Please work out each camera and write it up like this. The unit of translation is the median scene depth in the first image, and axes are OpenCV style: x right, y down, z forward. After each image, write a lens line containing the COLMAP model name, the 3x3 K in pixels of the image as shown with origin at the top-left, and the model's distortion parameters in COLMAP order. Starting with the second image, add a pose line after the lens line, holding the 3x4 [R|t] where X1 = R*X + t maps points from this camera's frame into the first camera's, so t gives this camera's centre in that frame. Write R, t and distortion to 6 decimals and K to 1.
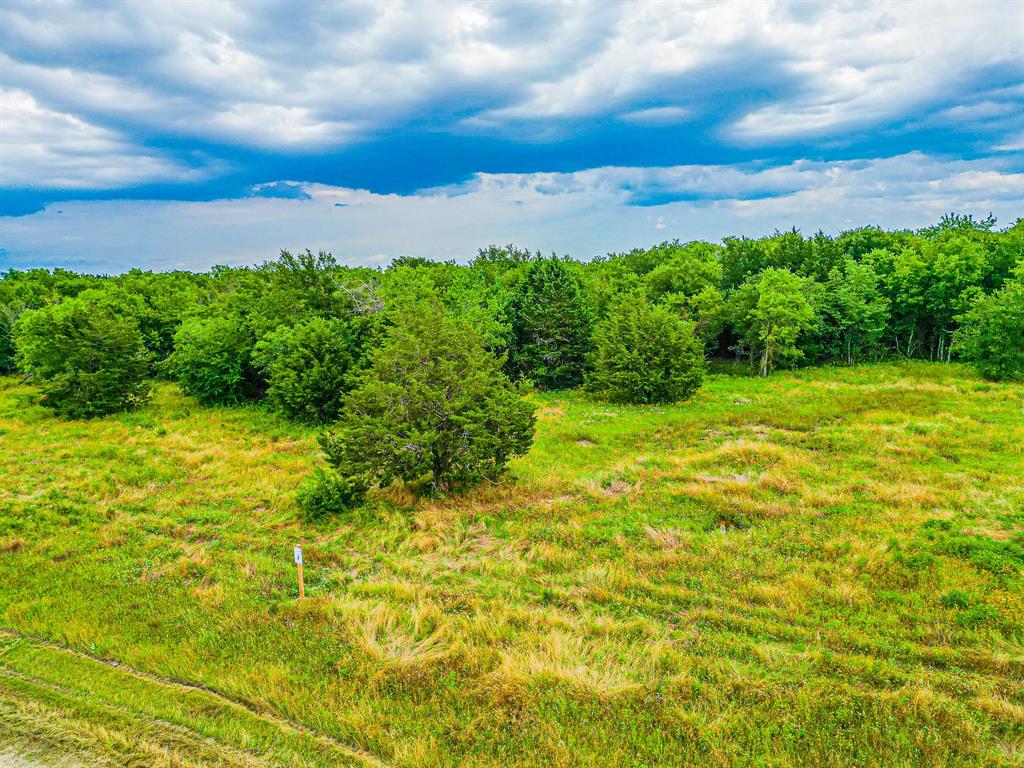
lens RADIAL K [[747.0, 0, 518.2], [0, 747.0, 381.2], [0, 0, 1]] dist [0.067980, -0.065068]
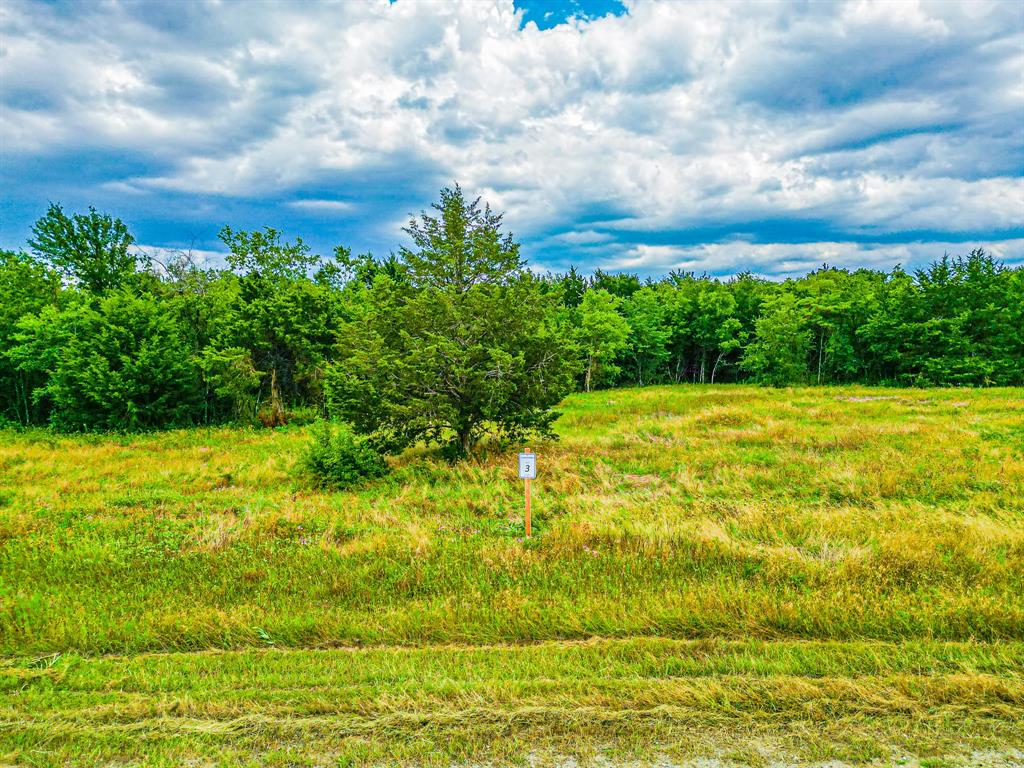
lens RADIAL K [[716.6, 0, 512.0], [0, 716.6, 384.0], [0, 0, 1]] dist [0.035134, -0.051901]
pose [[0.866707, 0.015850, 0.498565, -0.088175], [0.058005, 0.989512, -0.132294, 0.036099], [-0.495433, 0.143580, 0.856698, 0.068679]]
